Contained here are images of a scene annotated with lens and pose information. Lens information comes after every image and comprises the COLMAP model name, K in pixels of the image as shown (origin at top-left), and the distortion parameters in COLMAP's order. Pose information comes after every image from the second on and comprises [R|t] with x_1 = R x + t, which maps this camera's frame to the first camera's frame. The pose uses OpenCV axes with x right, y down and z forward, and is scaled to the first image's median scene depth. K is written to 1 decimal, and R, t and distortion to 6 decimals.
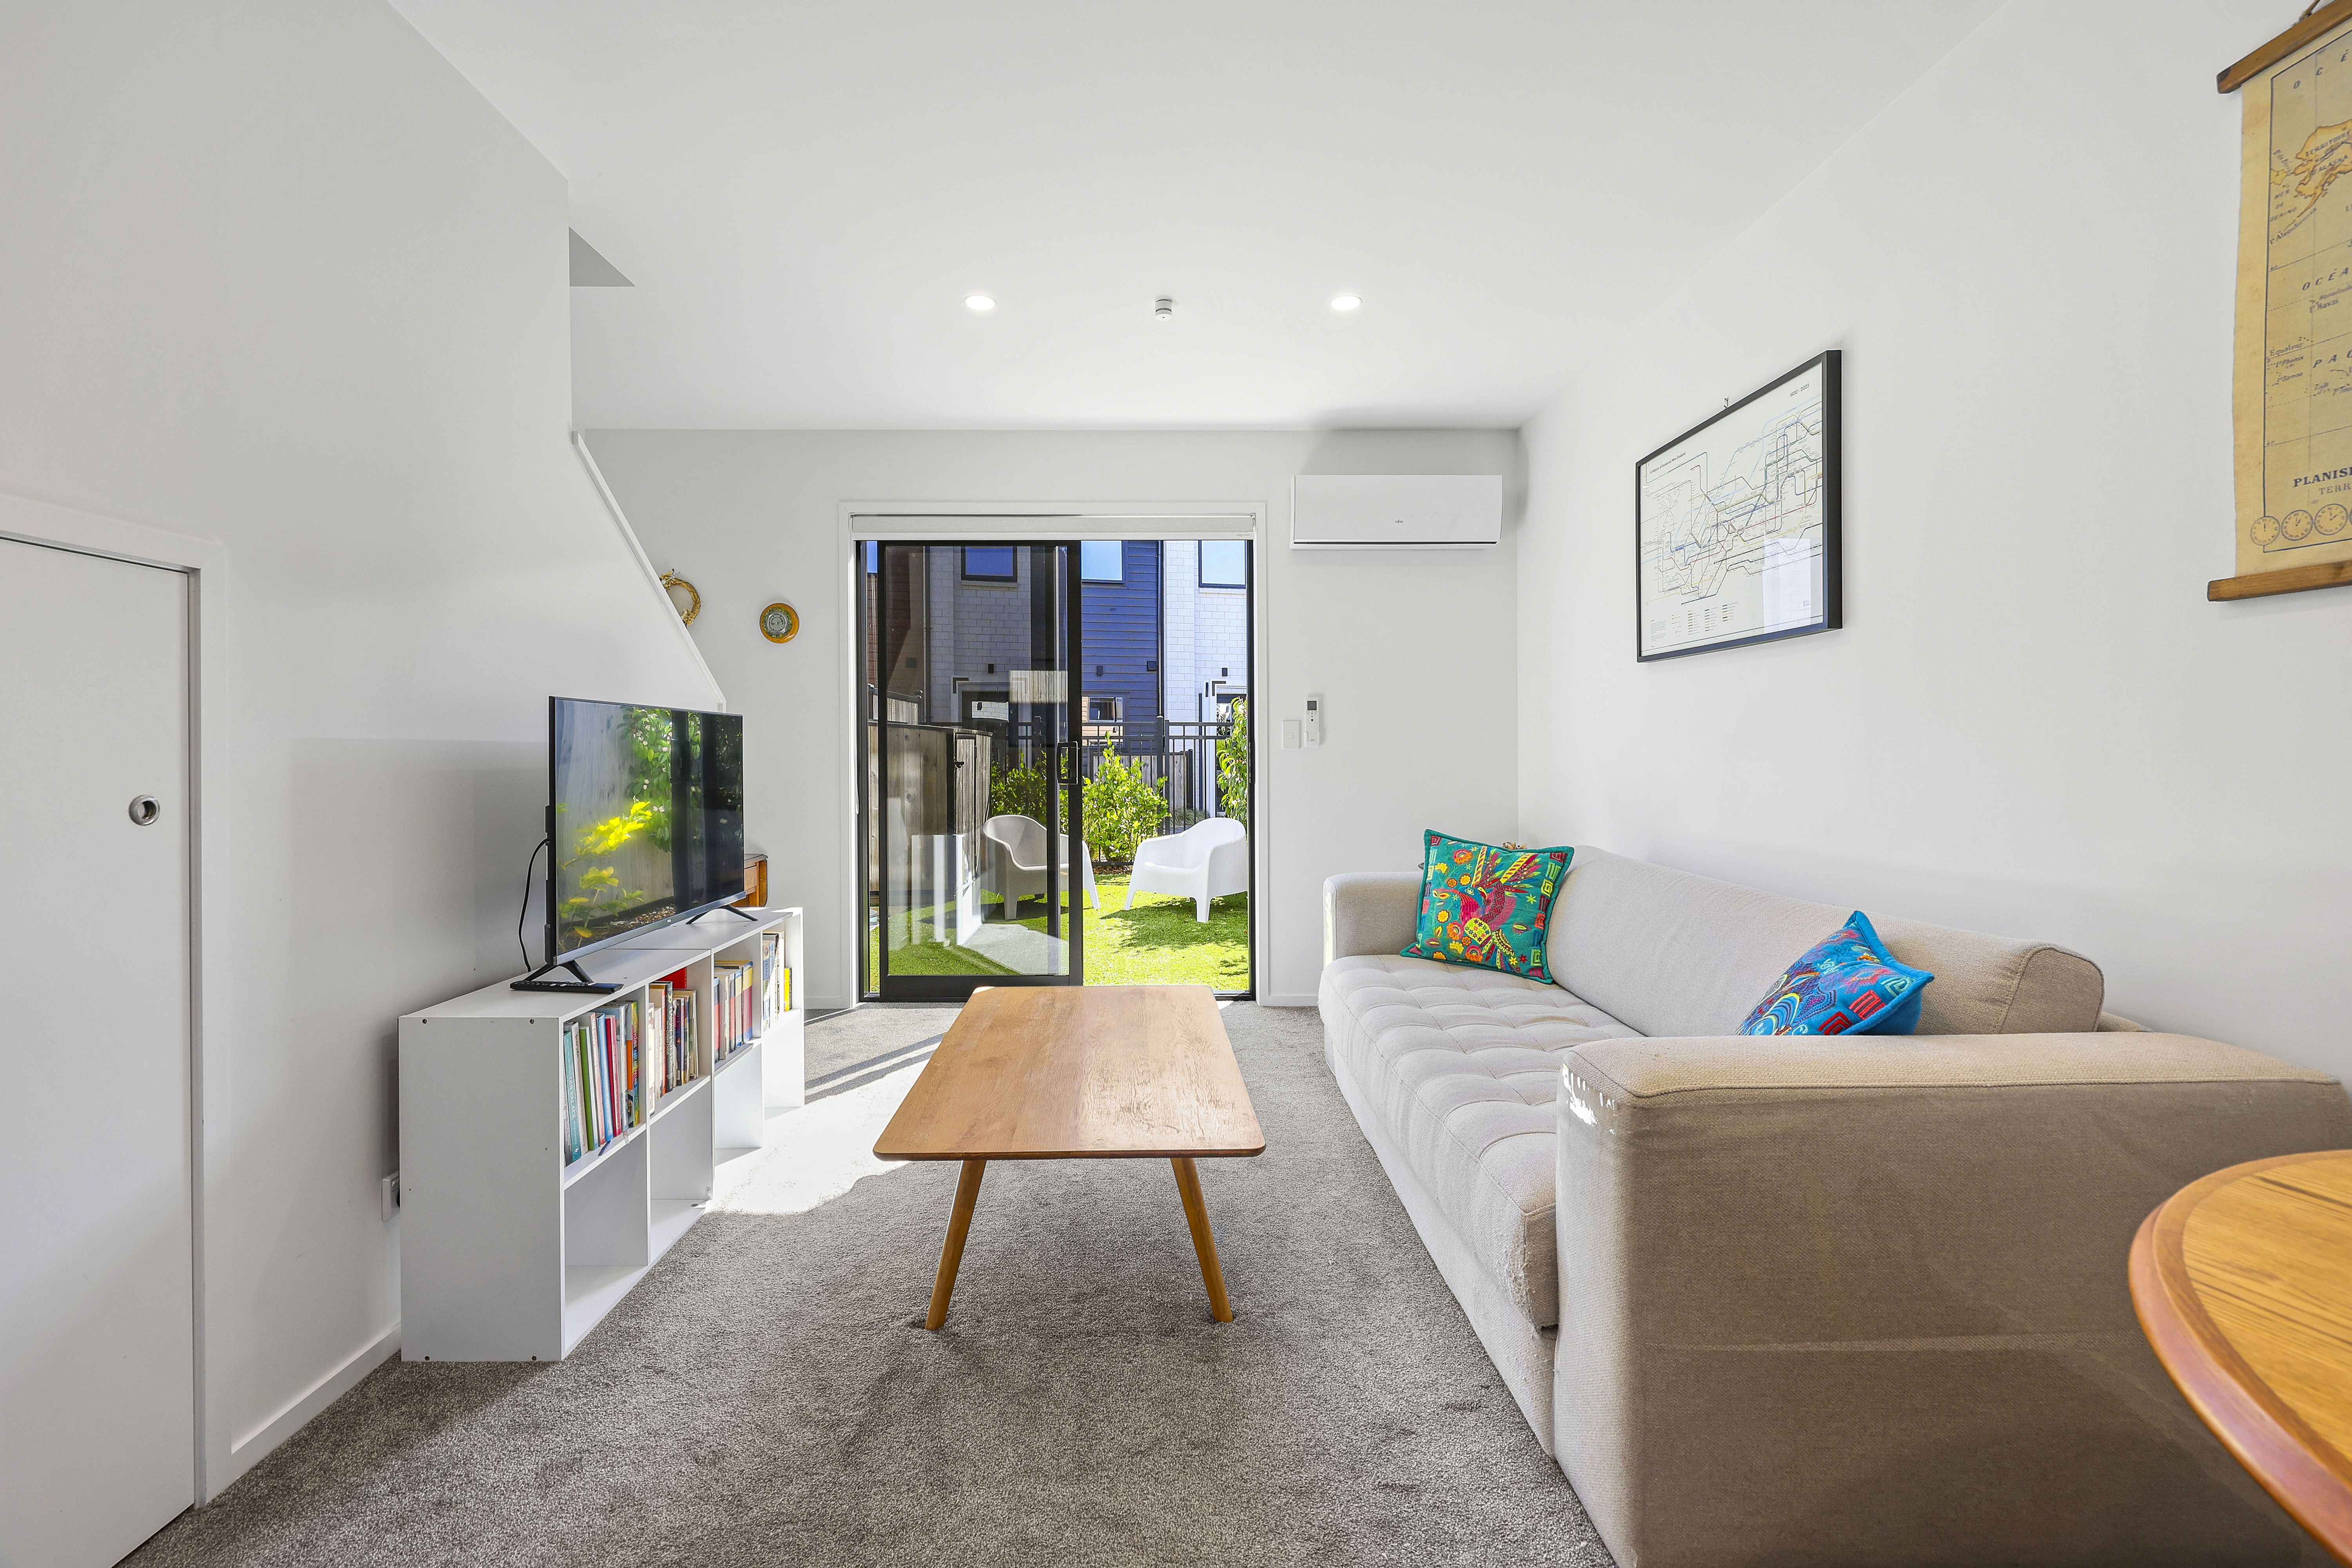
lens RADIAL K [[988.7, 0, 1183.9], [0, 988.7, 750.6], [0, 0, 1]] dist [0.000489, -0.000564]
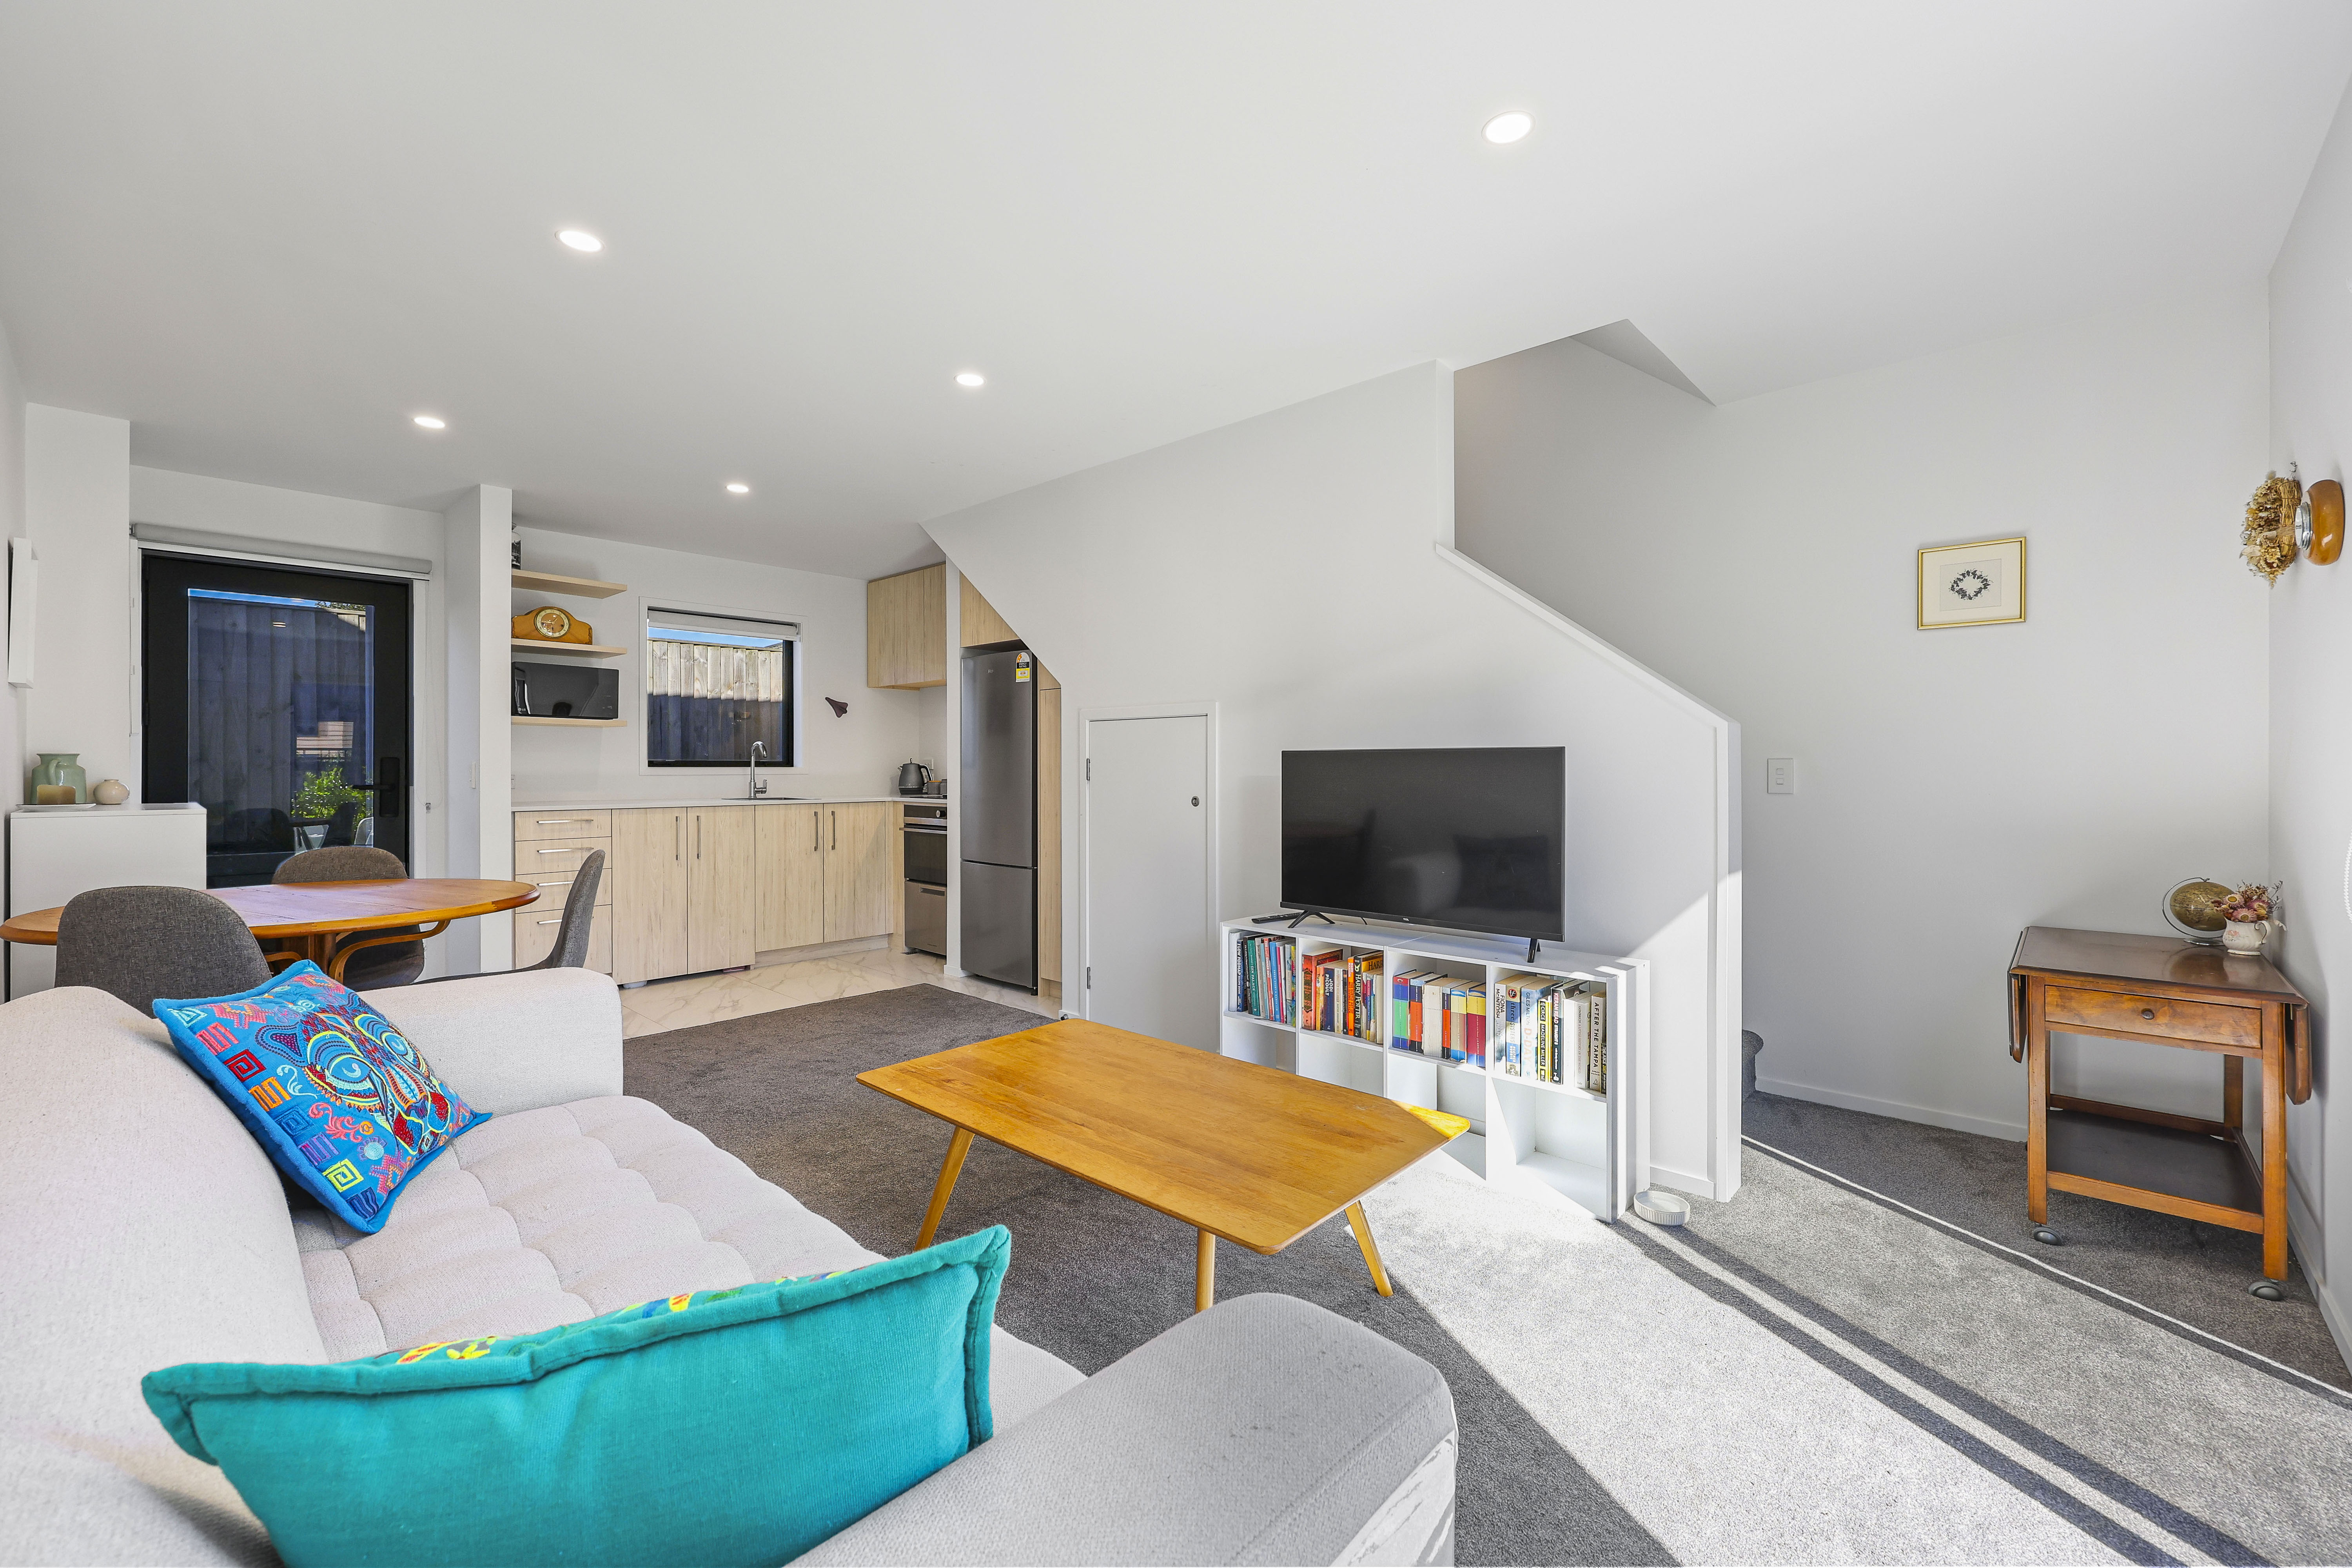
lens RADIAL K [[942.5, 0, 1166.1], [0, 942.5, 768.2], [0, 0, 1]] dist [0.000121, 0.000239]
pose [[-0.708290, -0.005567, -0.705899, 0.482228], [-0.001214, 0.999977, -0.006668, -0.007900], [0.705920, -0.003866, -0.708281, 1.505946]]
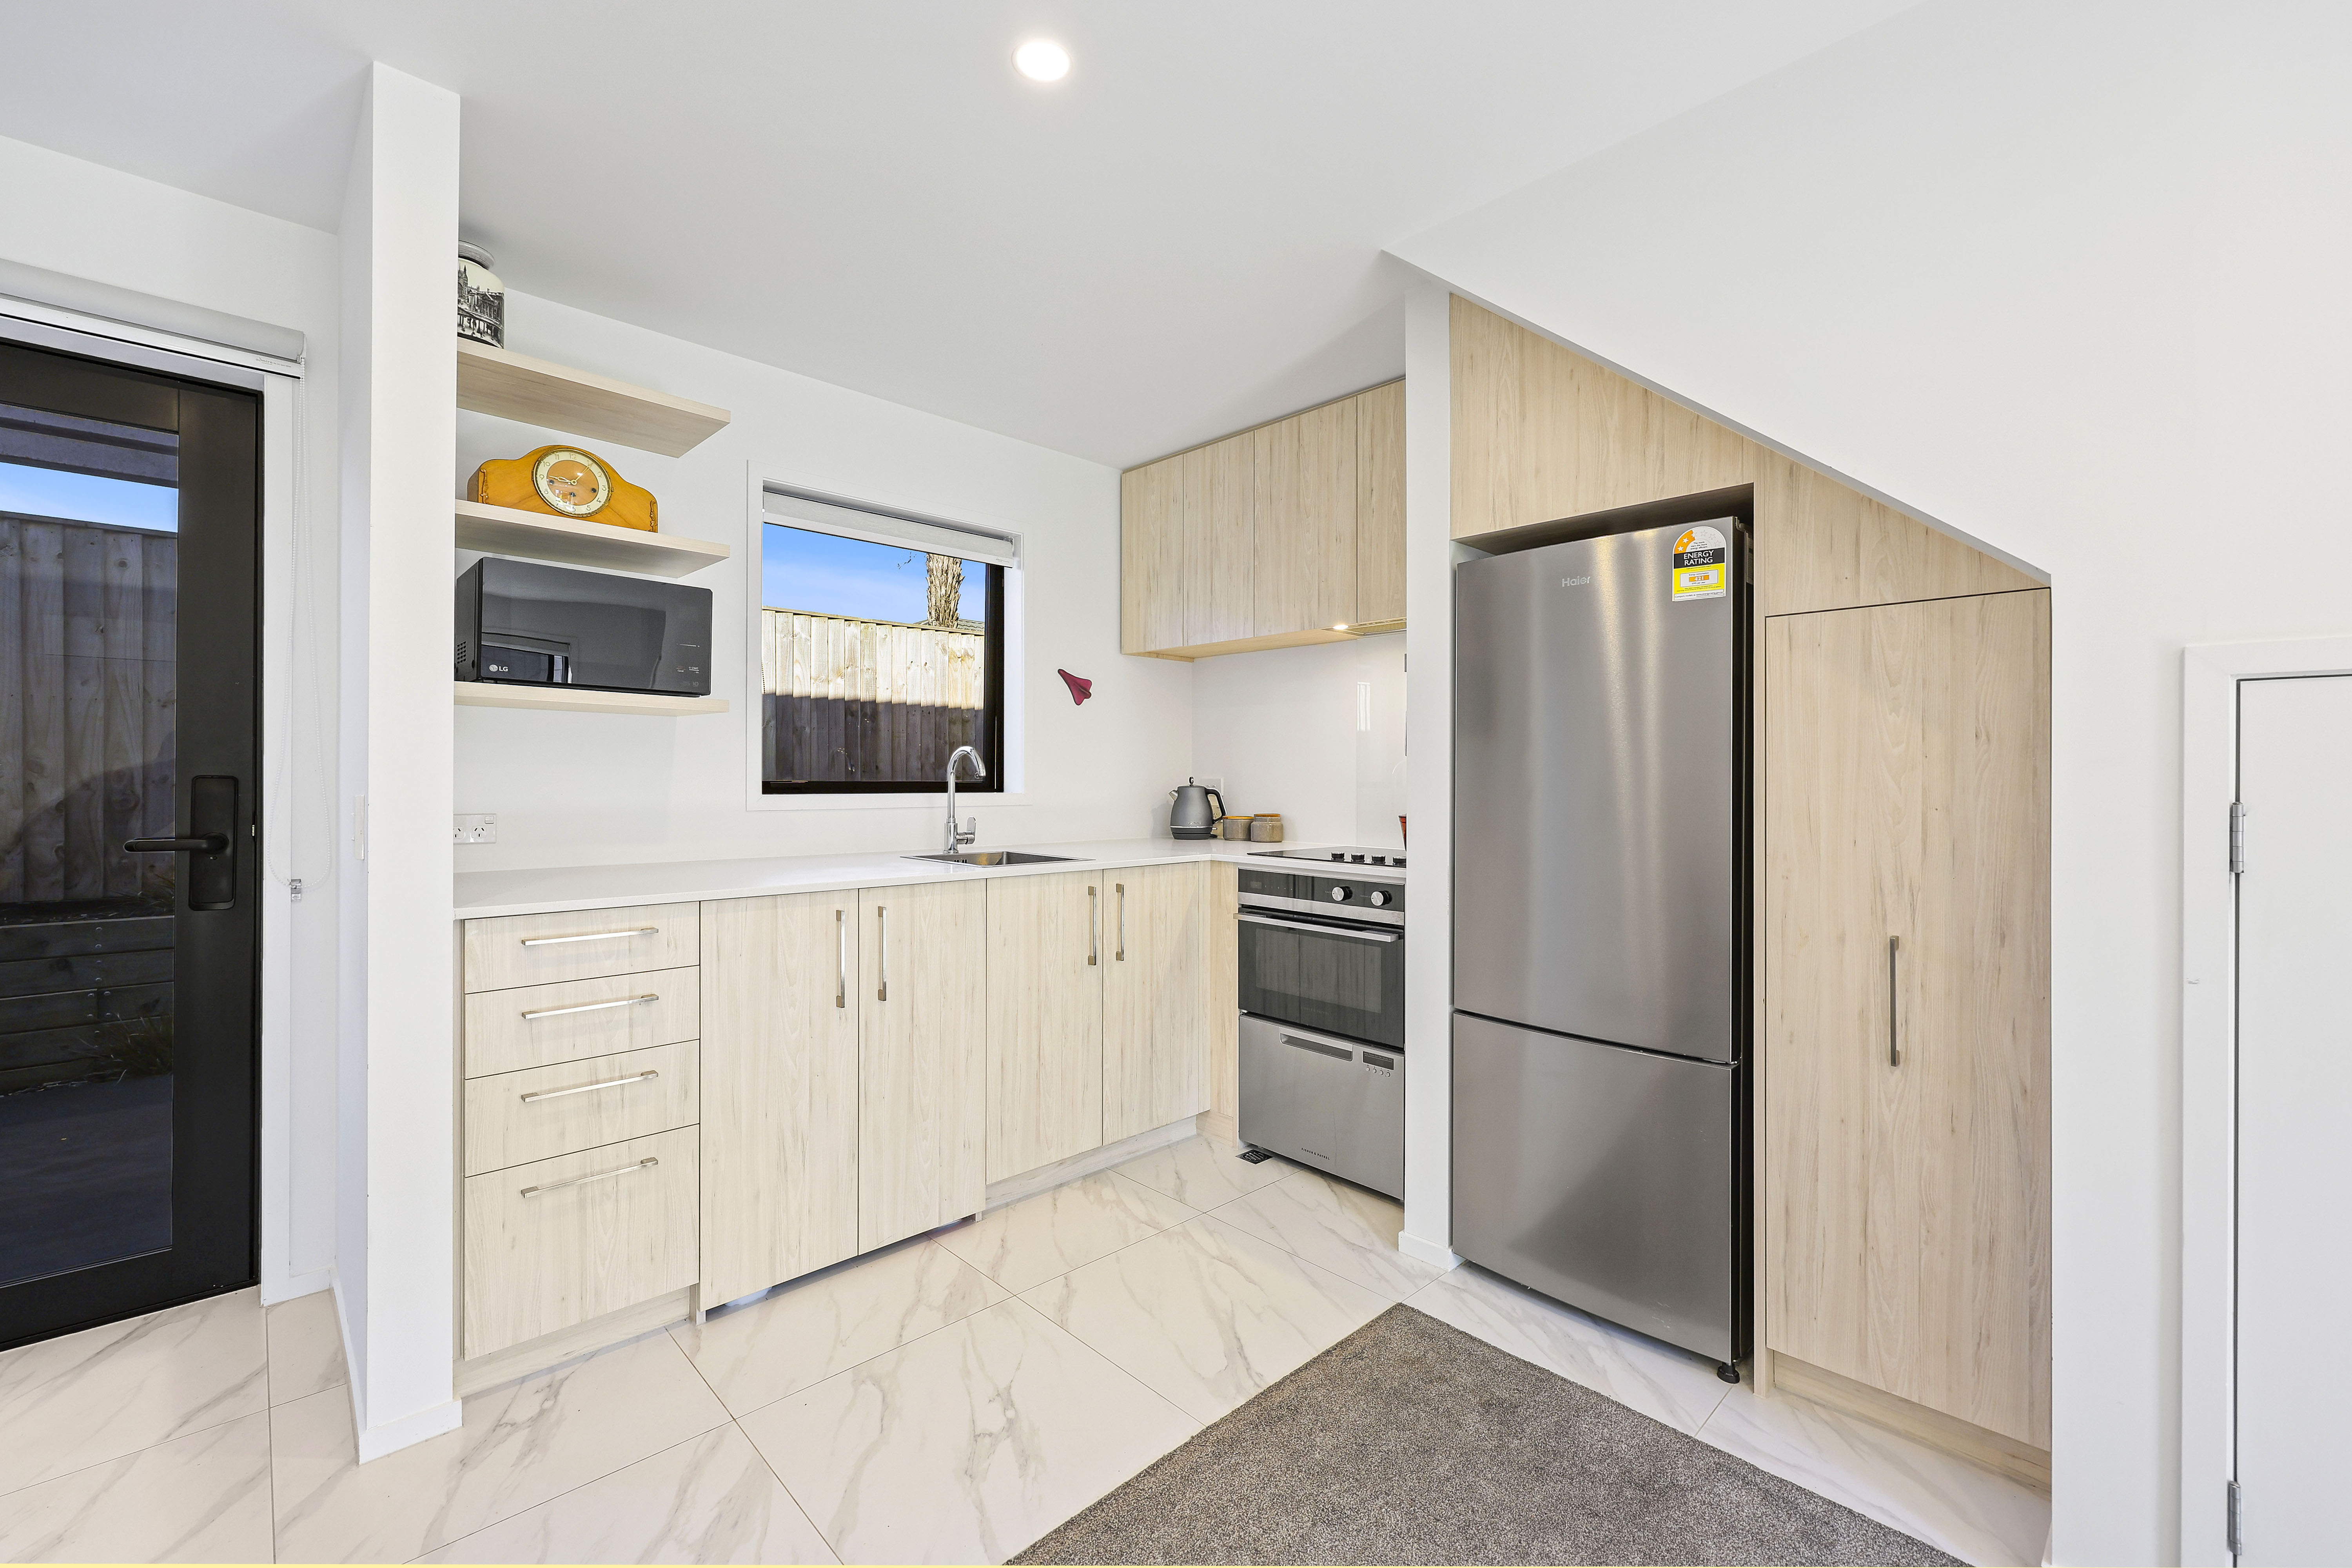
lens RADIAL K [[942.5, 0, 1166.8], [0, 942.5, 783.7], [0, 0, 1]] dist [0.000121, 0.000239]
pose [[-0.744793, -0.005746, -0.667271, 0.188900], [-0.007922, 0.999969, 0.000231, -0.039179], [0.667248, 0.005458, -0.744815, 0.302105]]
